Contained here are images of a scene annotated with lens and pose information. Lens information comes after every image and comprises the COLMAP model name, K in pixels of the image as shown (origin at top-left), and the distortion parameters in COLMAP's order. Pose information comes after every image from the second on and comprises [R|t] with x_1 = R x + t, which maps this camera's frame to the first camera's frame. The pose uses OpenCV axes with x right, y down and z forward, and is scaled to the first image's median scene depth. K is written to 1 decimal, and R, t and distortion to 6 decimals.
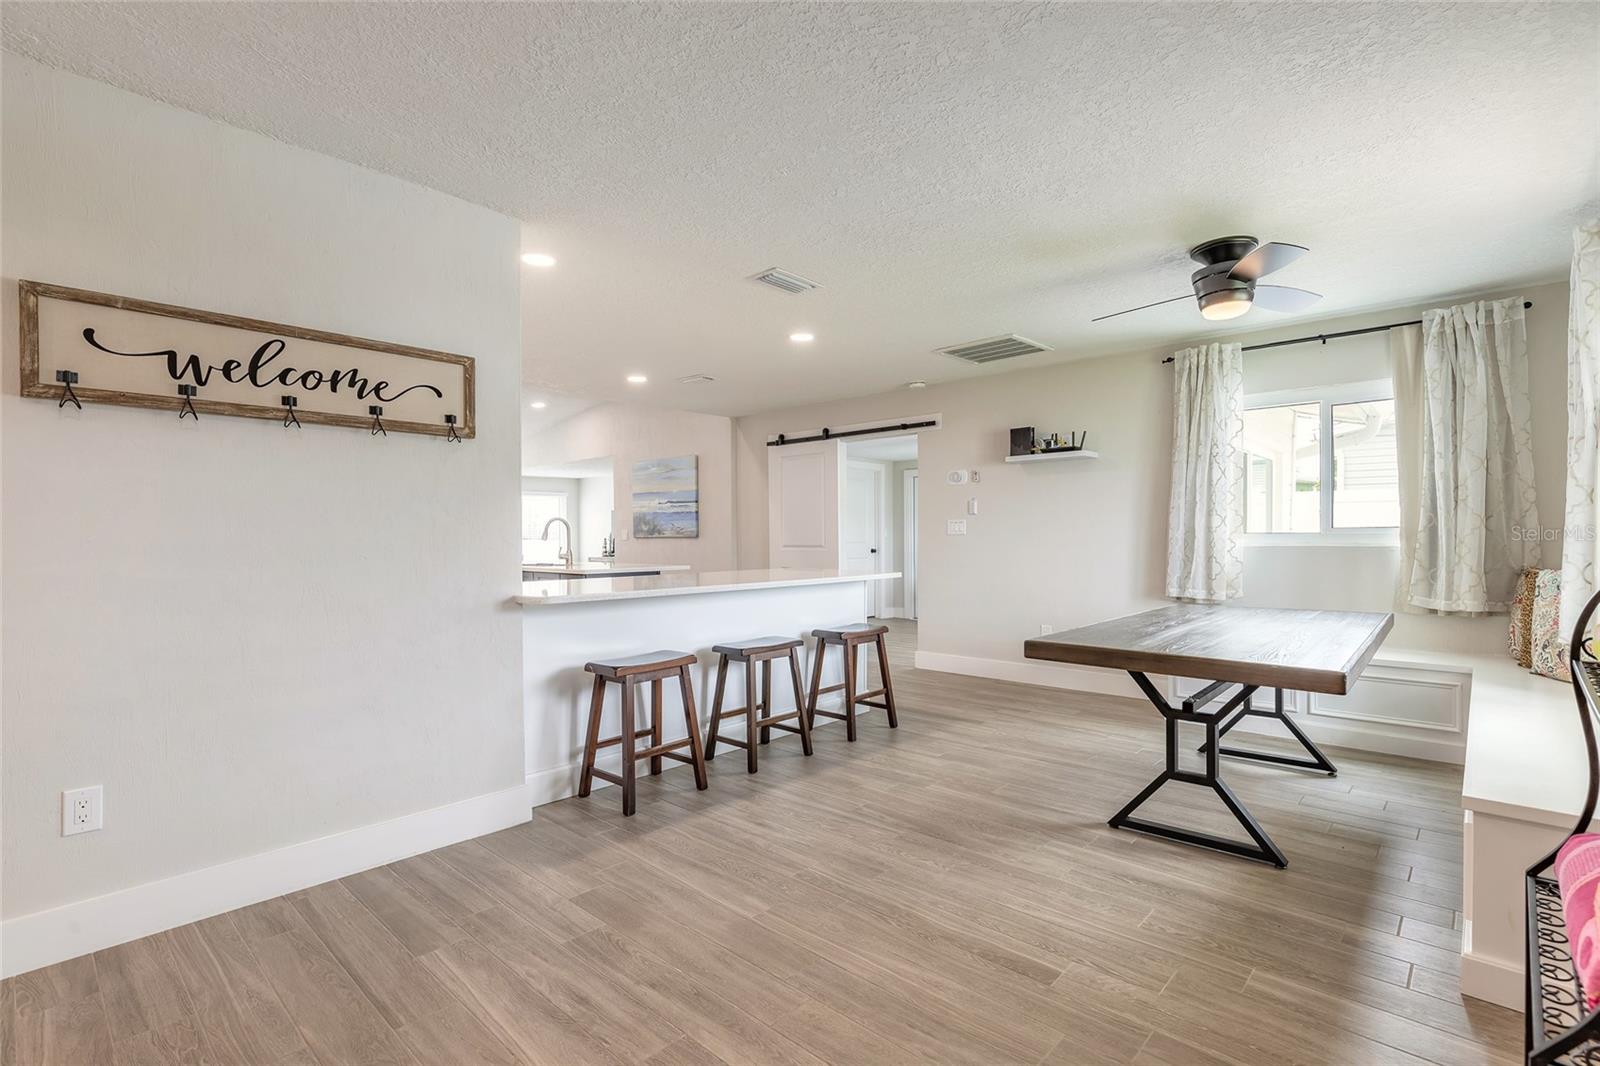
lens RADIAL K [[747.1, 0, 802.0], [0, 747.1, 540.5], [0, 0, 1]] dist [-0.001295, -0.000033]
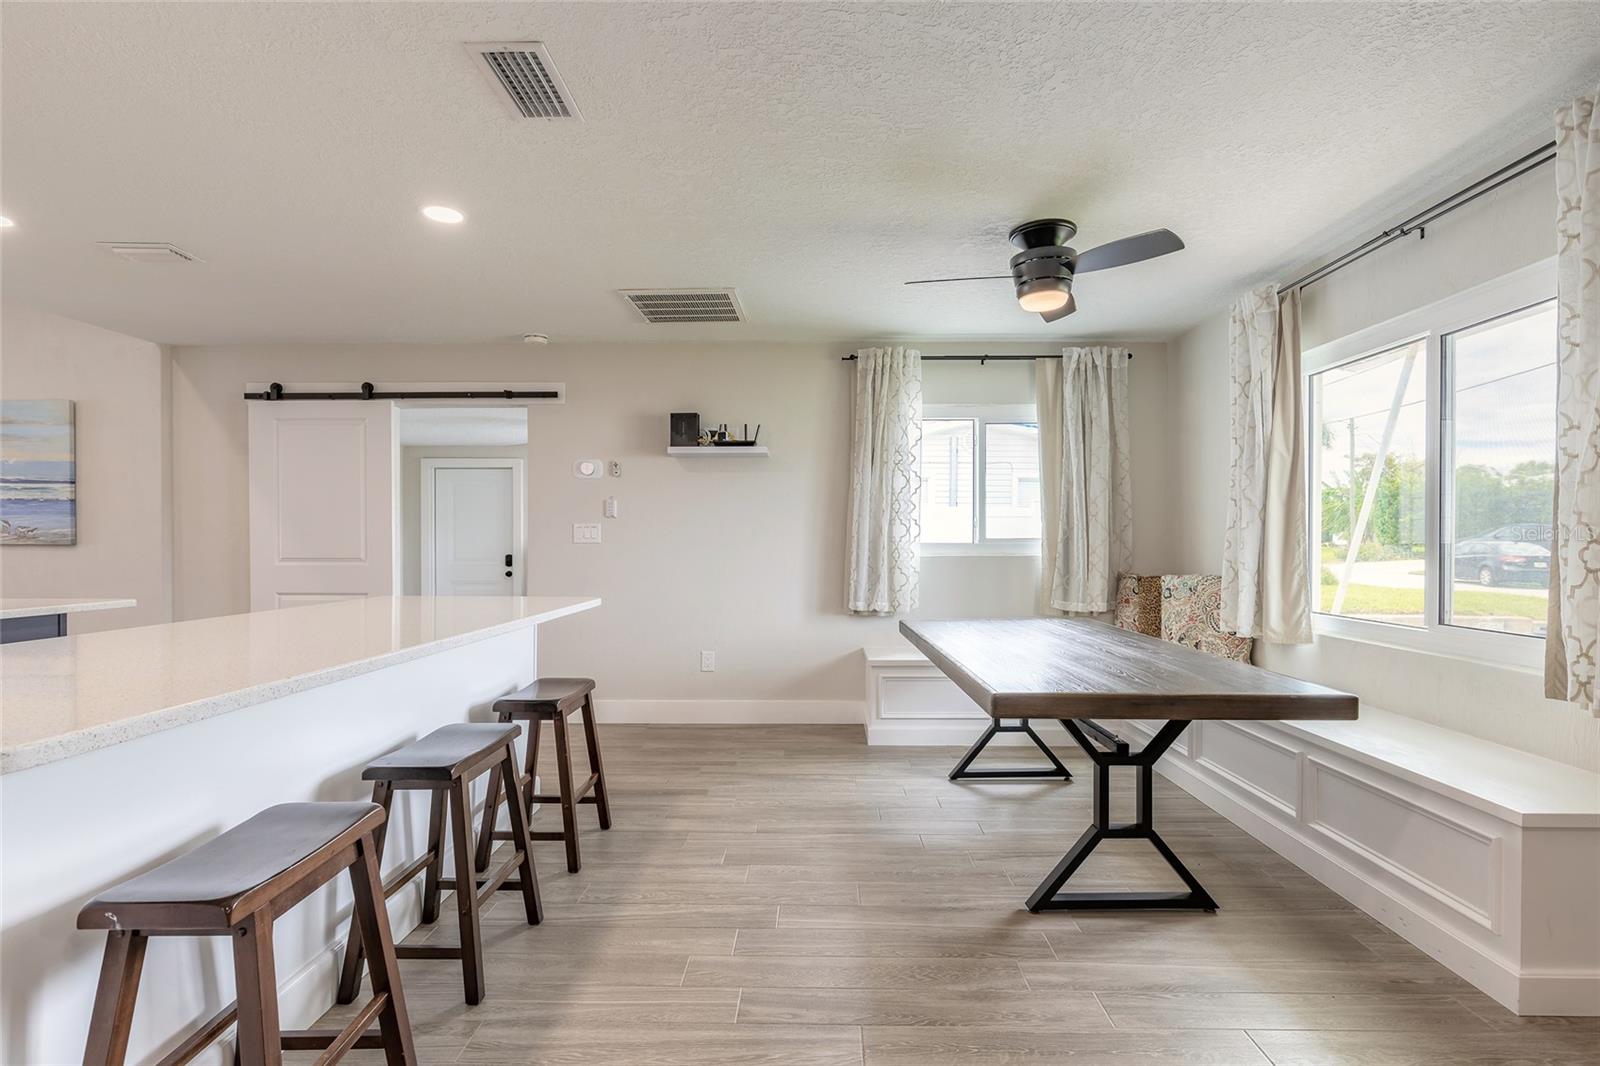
lens RADIAL K [[756.4, 0, 810.7], [0, 756.4, 547.7], [0, 0, 1]] dist [-0.001896, 0.000157]
pose [[0.745001, 0.000099, 0.667063, -0.208185], [0.000076, 1.000000, -0.000233, -0.004003], [-0.667063, 0.000224, 0.745001, 0.387250]]
